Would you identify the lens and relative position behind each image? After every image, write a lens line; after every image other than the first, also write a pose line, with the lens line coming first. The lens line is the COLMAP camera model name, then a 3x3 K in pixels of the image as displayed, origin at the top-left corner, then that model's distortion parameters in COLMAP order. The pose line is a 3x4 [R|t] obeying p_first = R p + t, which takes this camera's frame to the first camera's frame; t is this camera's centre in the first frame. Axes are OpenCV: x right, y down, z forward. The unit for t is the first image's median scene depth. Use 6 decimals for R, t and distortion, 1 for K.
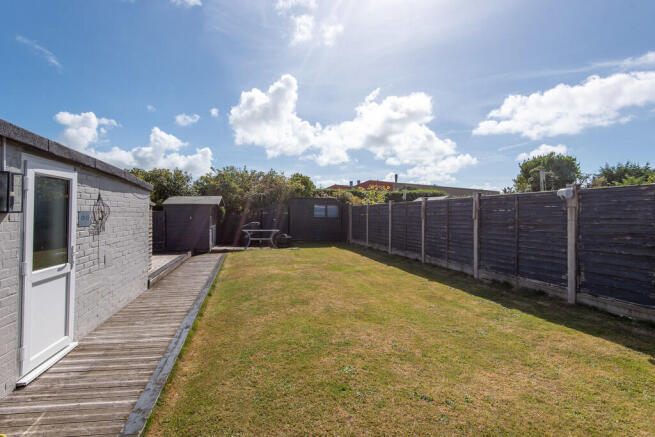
lens RADIAL K [[304.4, 0, 308.2], [0, 304.4, 203.9], [0, 0, 1]] dist [0.006073, -0.002570]
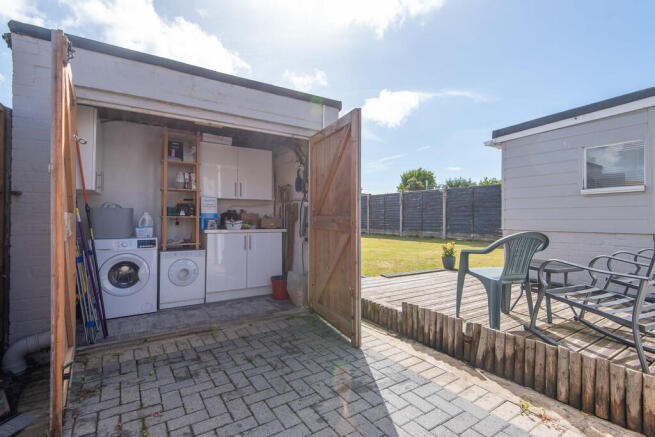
lens RADIAL K [[304.4, 0, 328.4], [0, 304.4, 220.1], [0, 0, 1]] dist [0.006073, -0.002570]
pose [[0.919417, -0.015238, 0.392989, -0.190546], [0.000813, 0.999321, 0.036845, 0.024969], [-0.393284, -0.033557, 0.918805, -0.171307]]
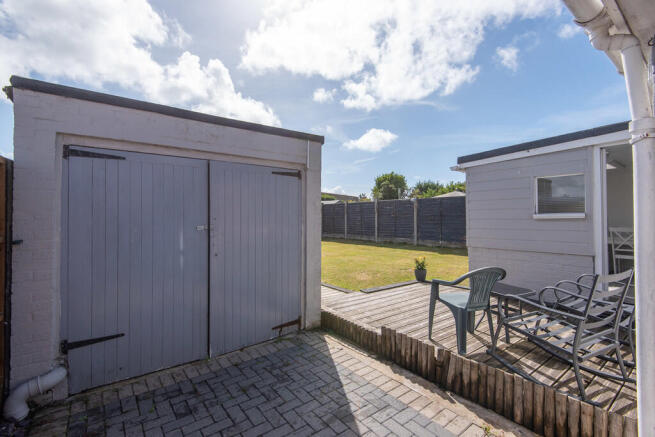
lens RADIAL K [[291.3, 0, 326.1], [0, 291.3, 214.8], [0, 0, 1]] dist [0.001754, -0.001086]
pose [[0.890526, -0.014751, 0.454693, -0.197372], [0.003395, 0.999662, 0.025782, 0.005262], [-0.454919, -0.021416, 0.890275, -0.176064]]
